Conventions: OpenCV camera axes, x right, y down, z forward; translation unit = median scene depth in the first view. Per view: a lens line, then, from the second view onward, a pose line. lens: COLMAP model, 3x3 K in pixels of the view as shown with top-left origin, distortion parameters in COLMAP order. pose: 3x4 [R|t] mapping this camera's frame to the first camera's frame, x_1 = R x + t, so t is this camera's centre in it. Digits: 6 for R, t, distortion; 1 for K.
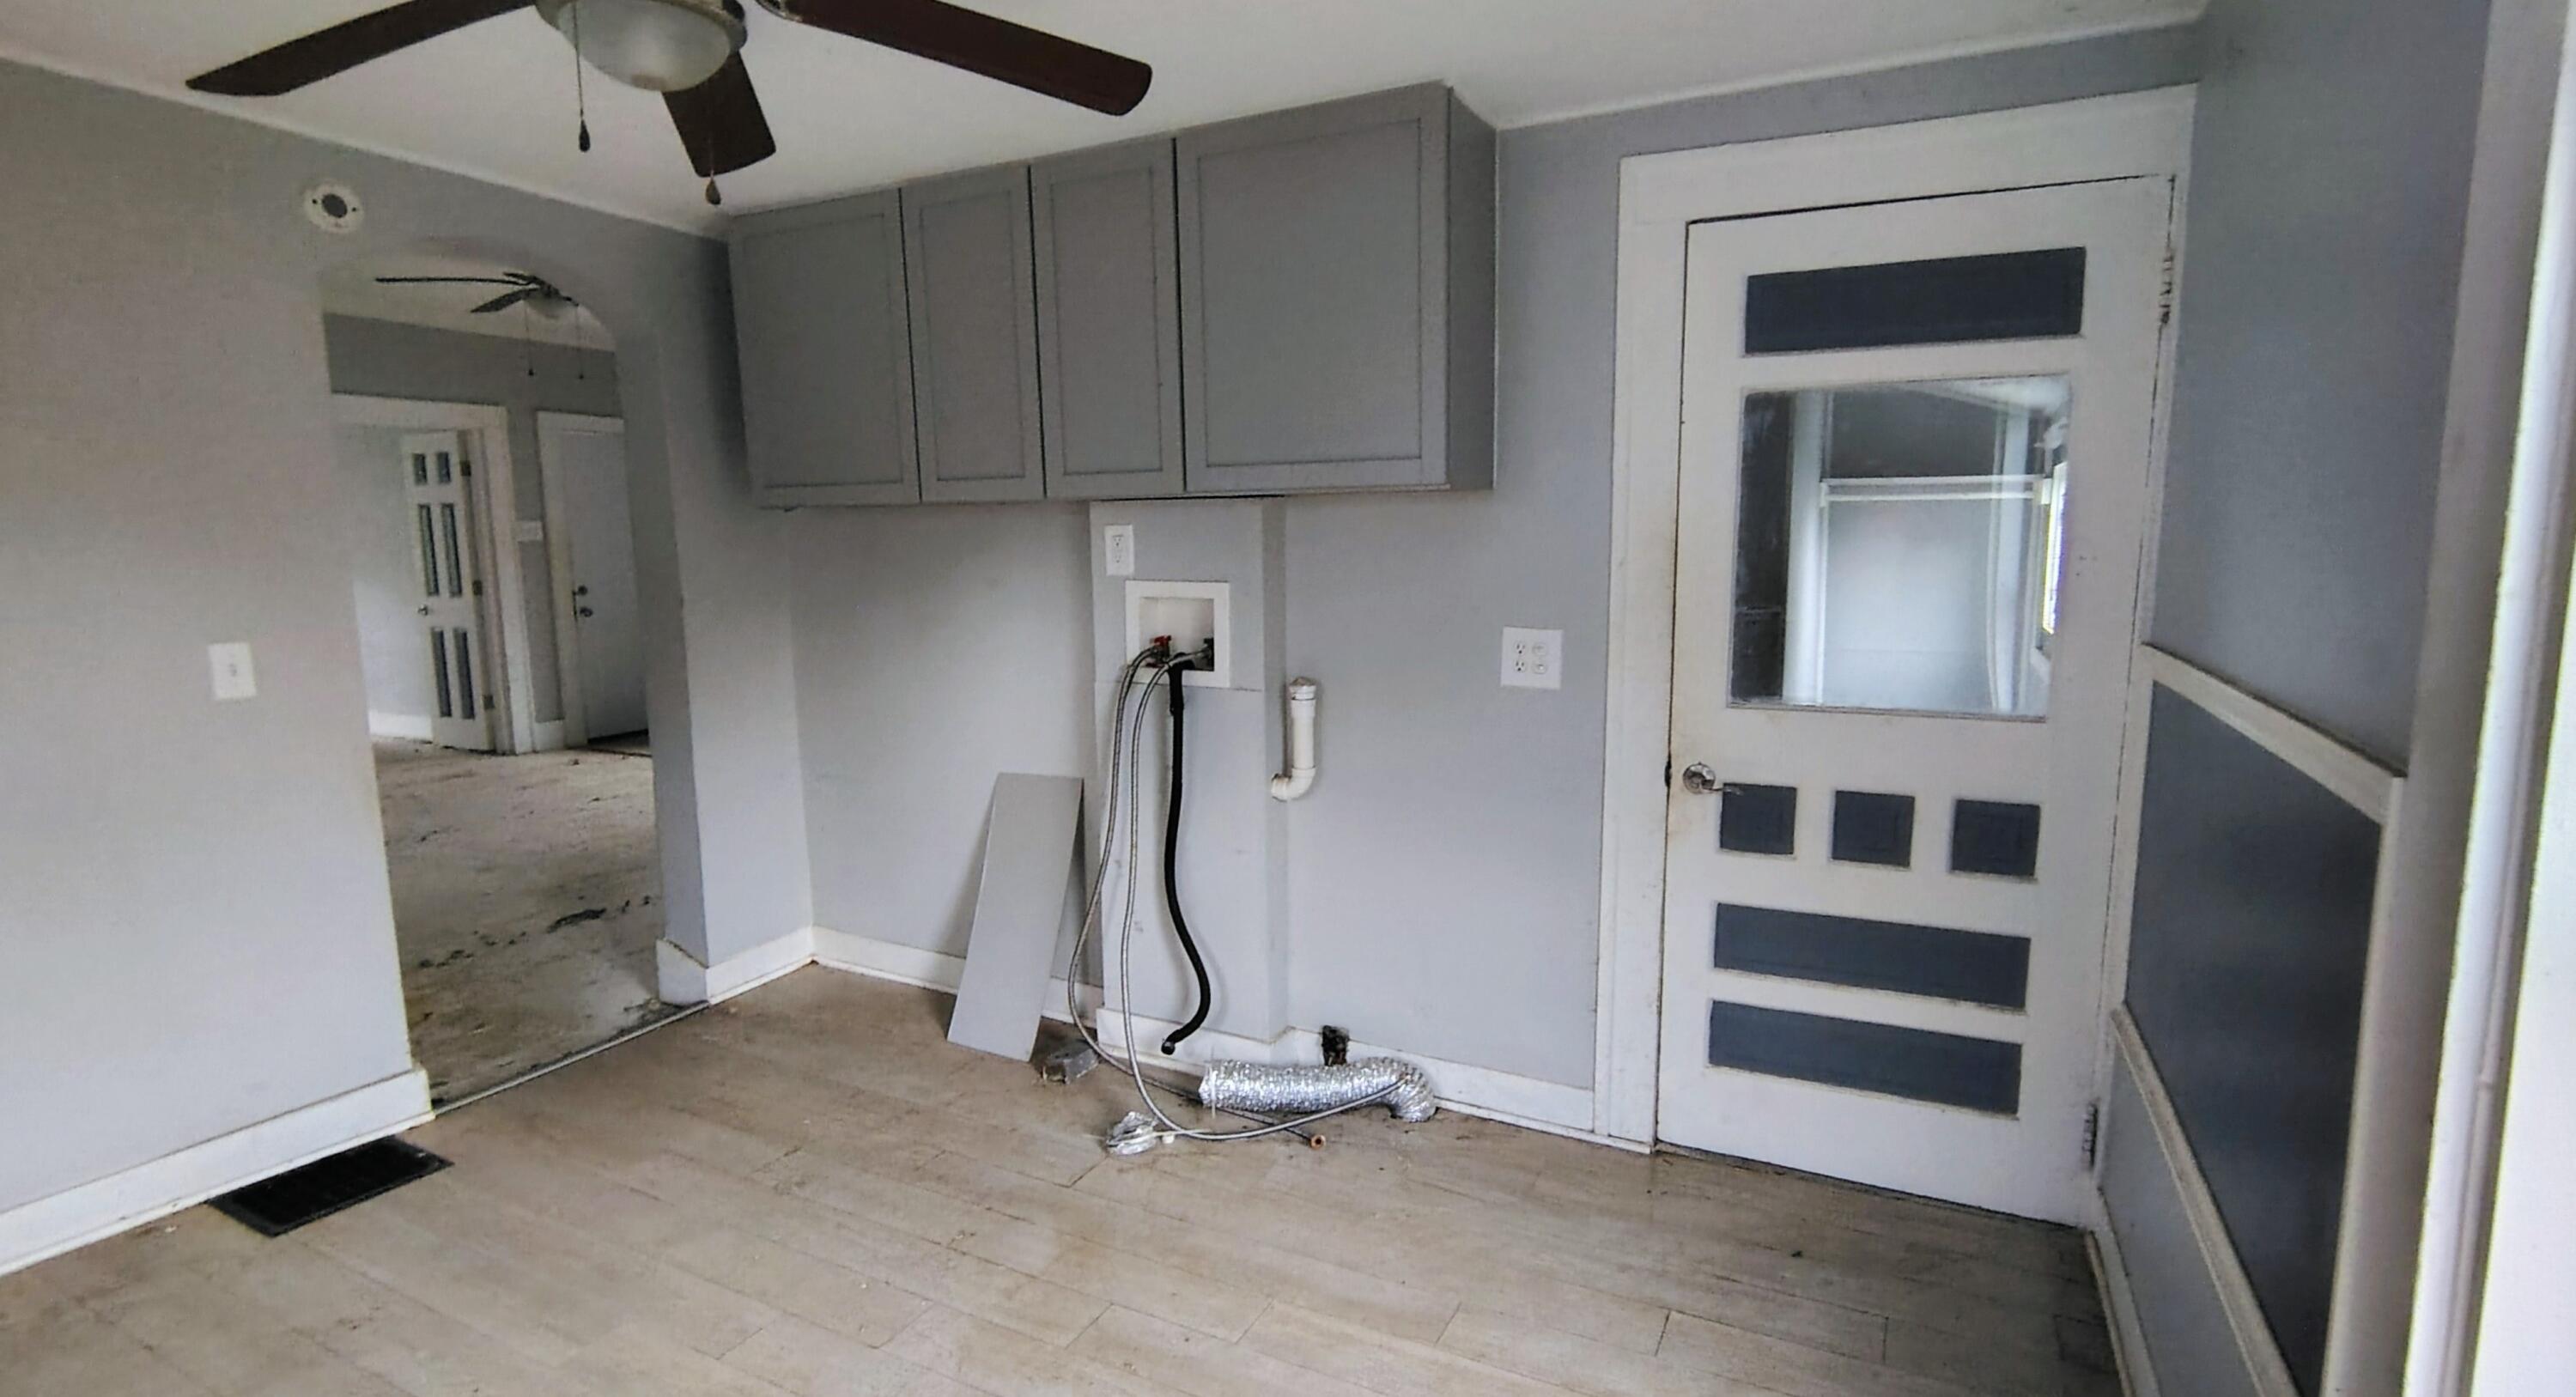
lens RADIAL K [[1219.5, 0, 1287.9], [0, 1219.5, 709.8], [0, 0, 1]] dist [-0.001142, 0.000005]
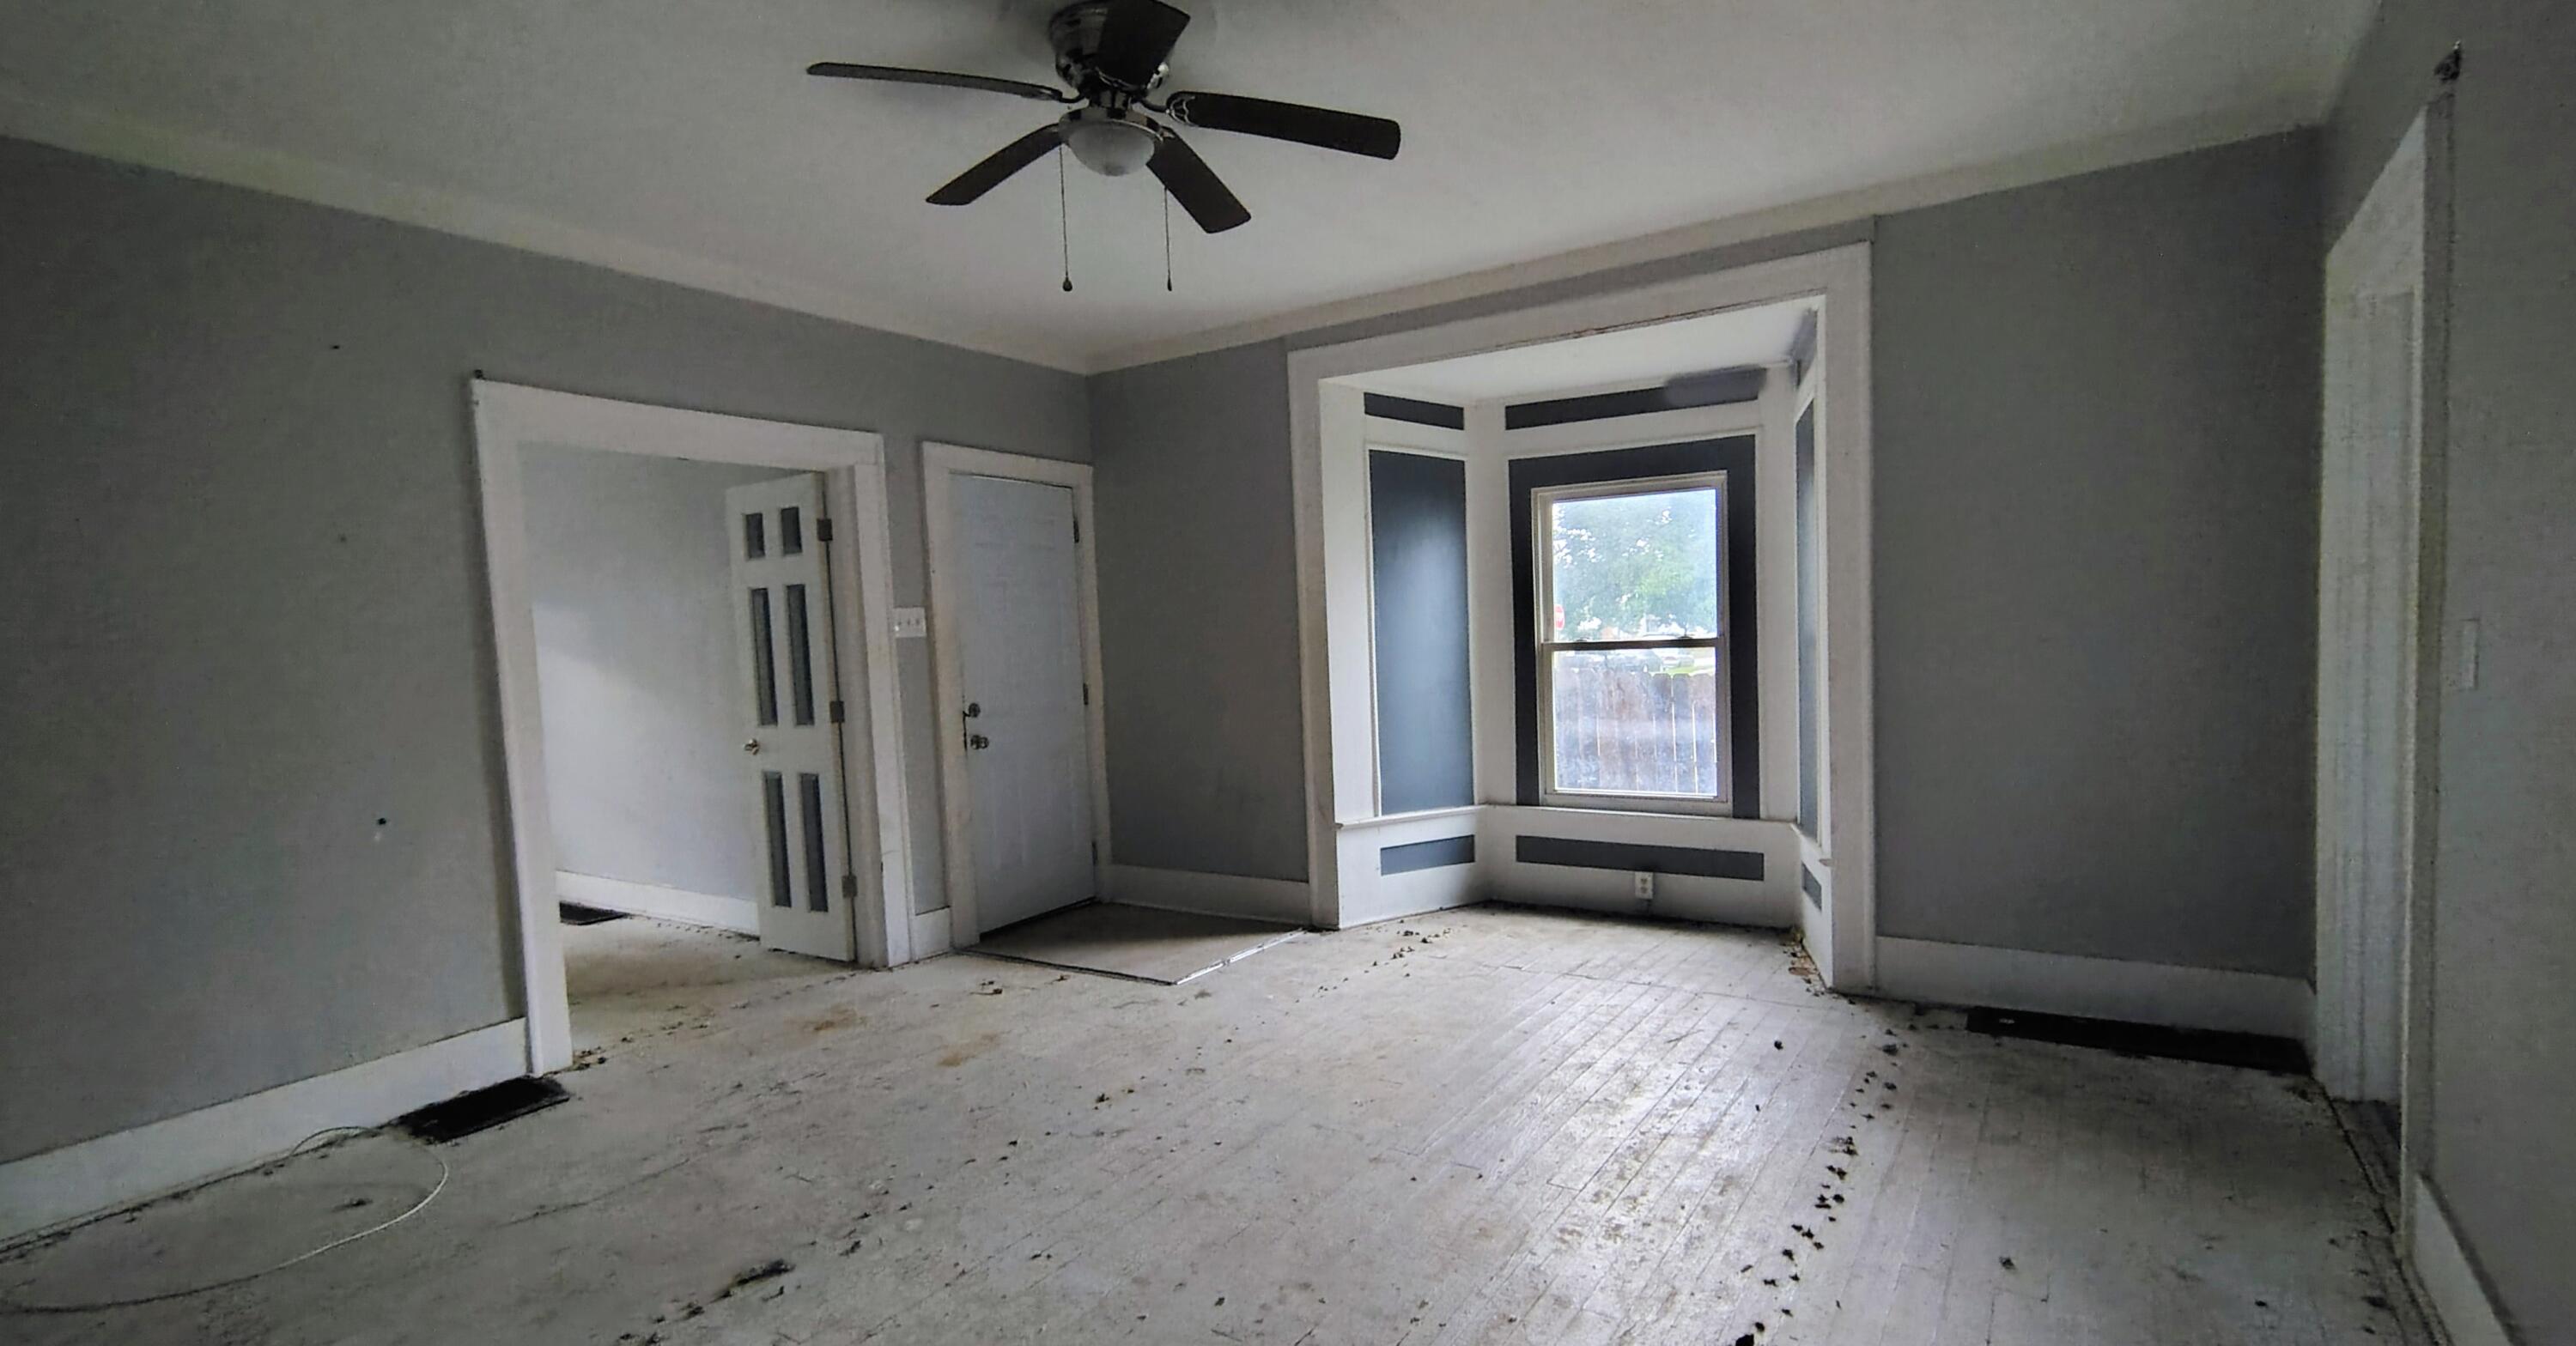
lens RADIAL K [[1229.6, 0, 1277.8], [0, 1229.6, 719.2], [0, 0, 1]] dist [-0.002306, -0.000583]
pose [[0.992371, -0.023575, -0.121012, -0.347298], [0.016232, 0.997986, -0.061316, -0.051260], [0.122214, 0.058884, 0.990756, 0.373160]]
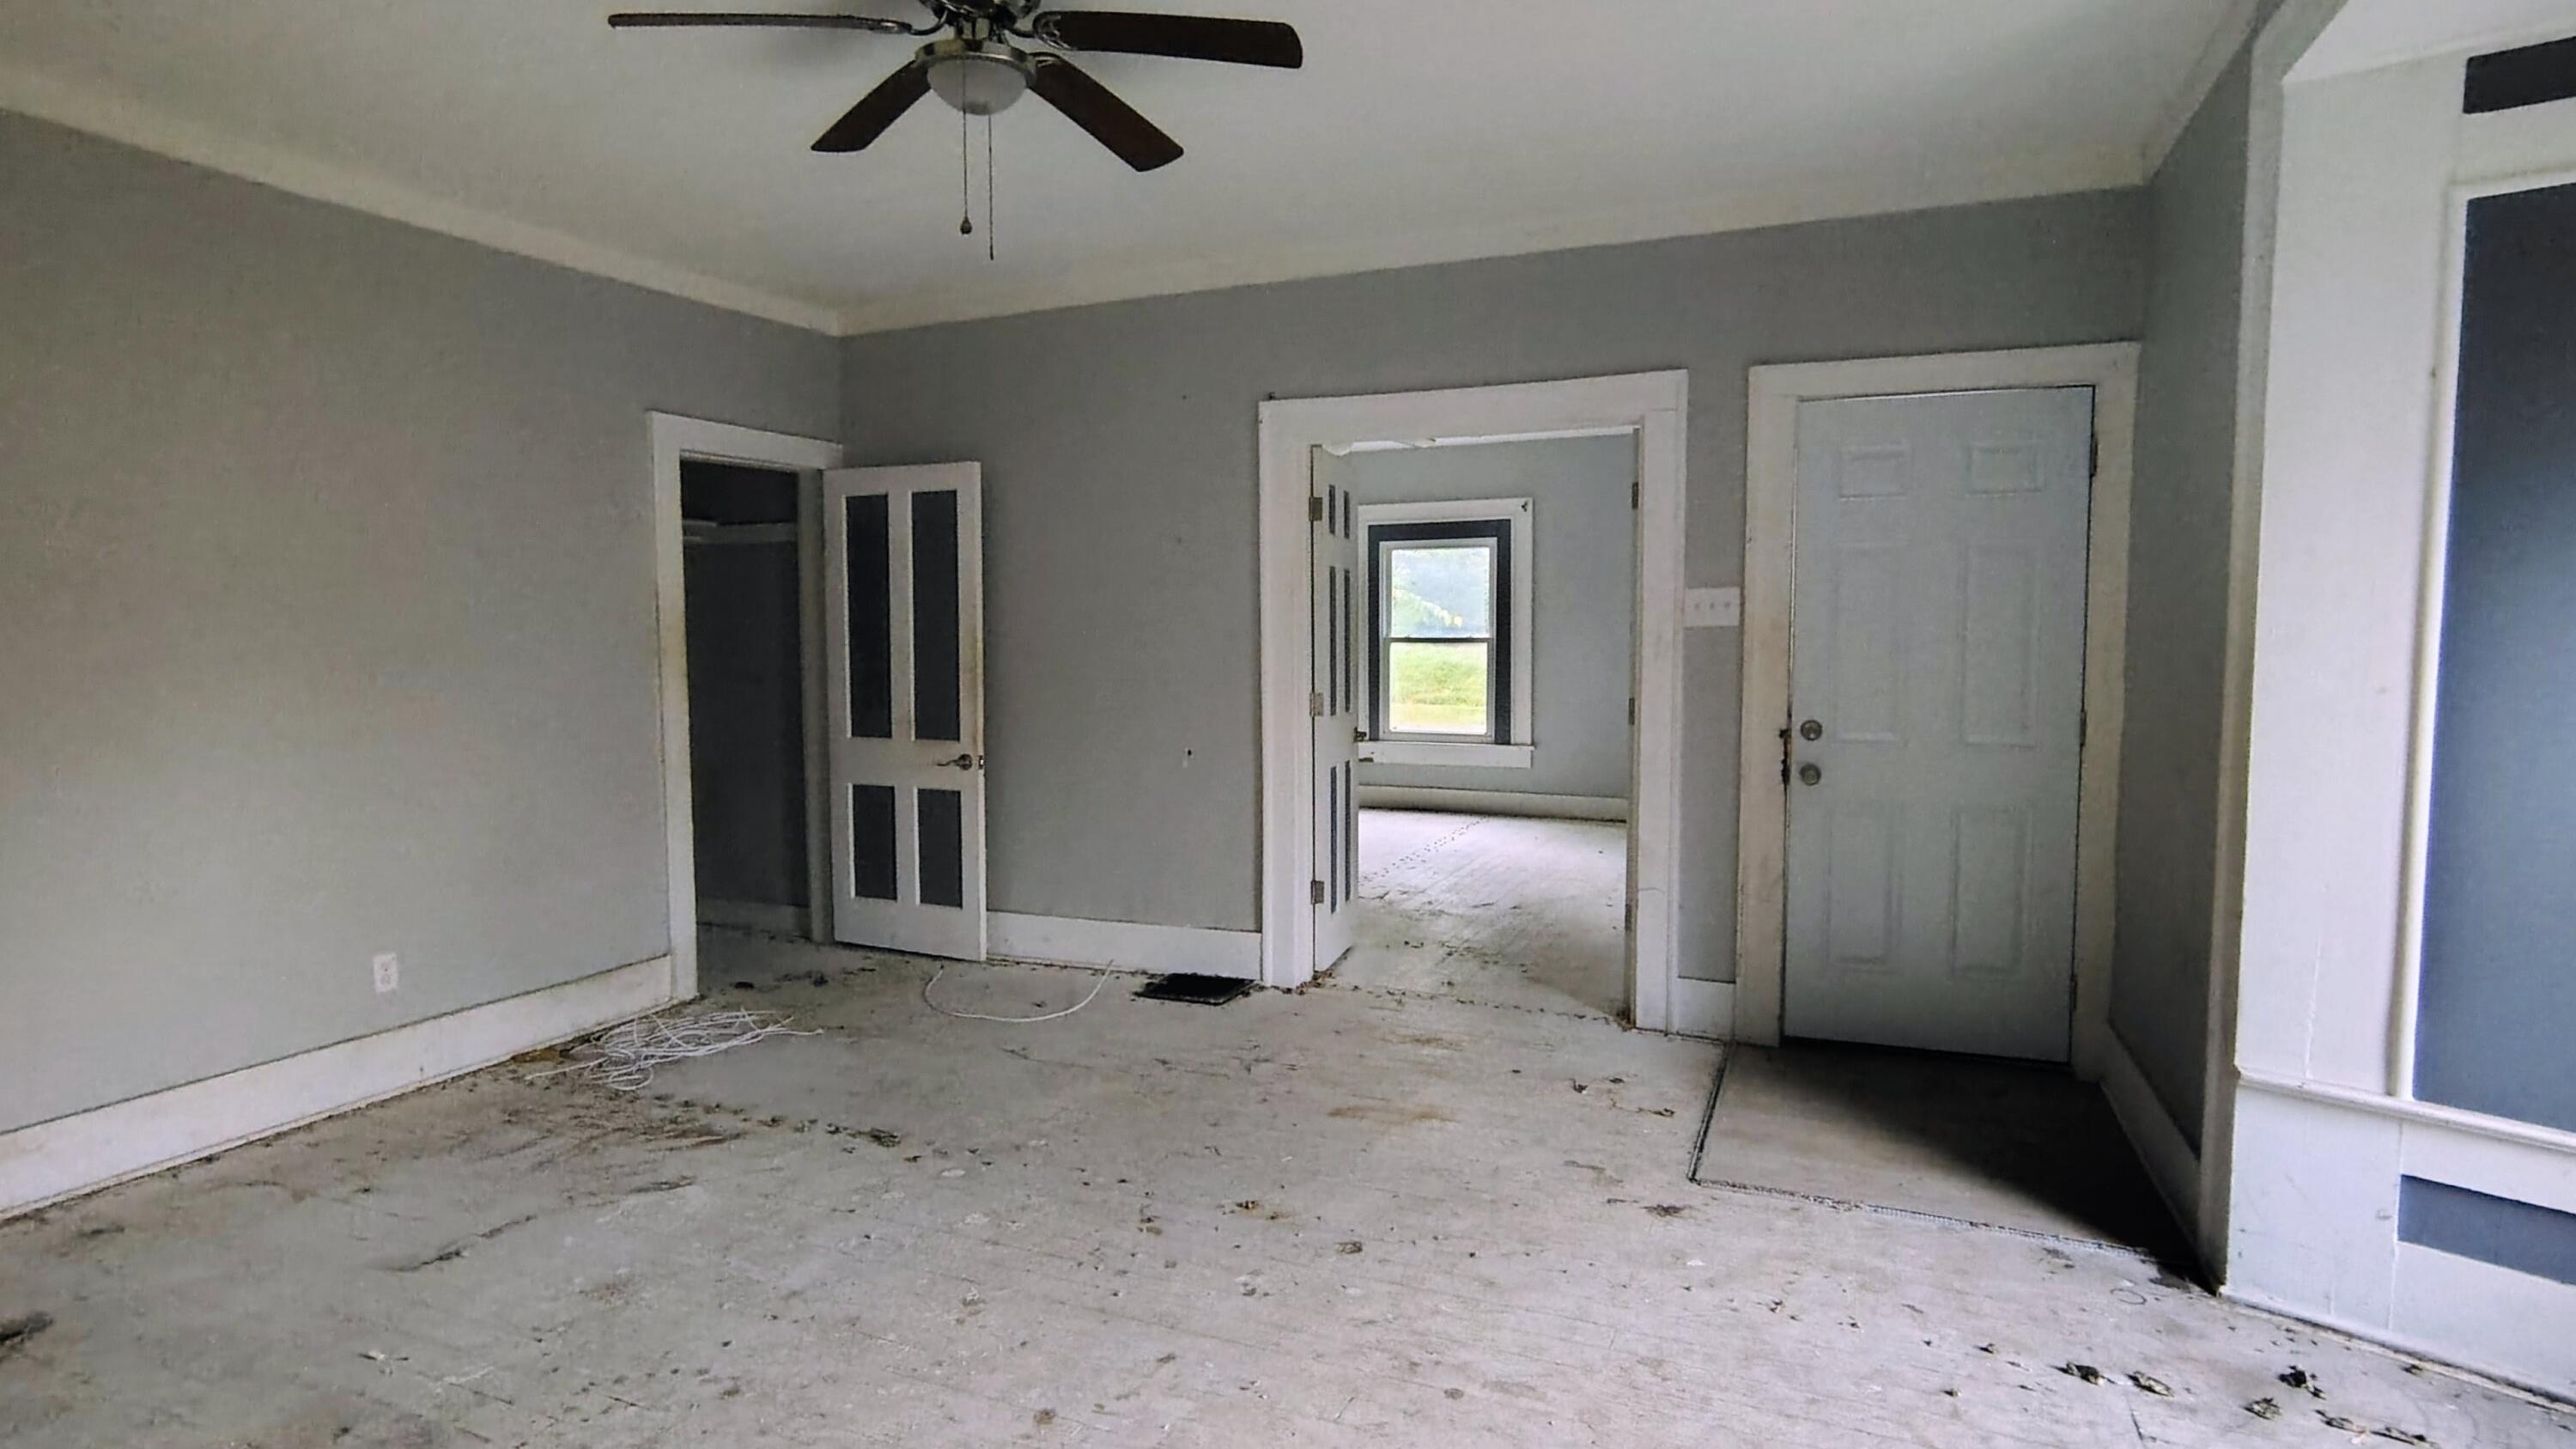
lens RADIAL K [[1307.2, 0, 1280.5], [0, 1307.2, 715.5], [0, 0, 1]] dist [-0.004501, 0.001105]
pose [[0.059676, 0.071445, -0.995658, -0.087034], [-0.134537, 0.988910, 0.062897, -0.111999], [0.989110, 0.130199, 0.068627, 0.789696]]
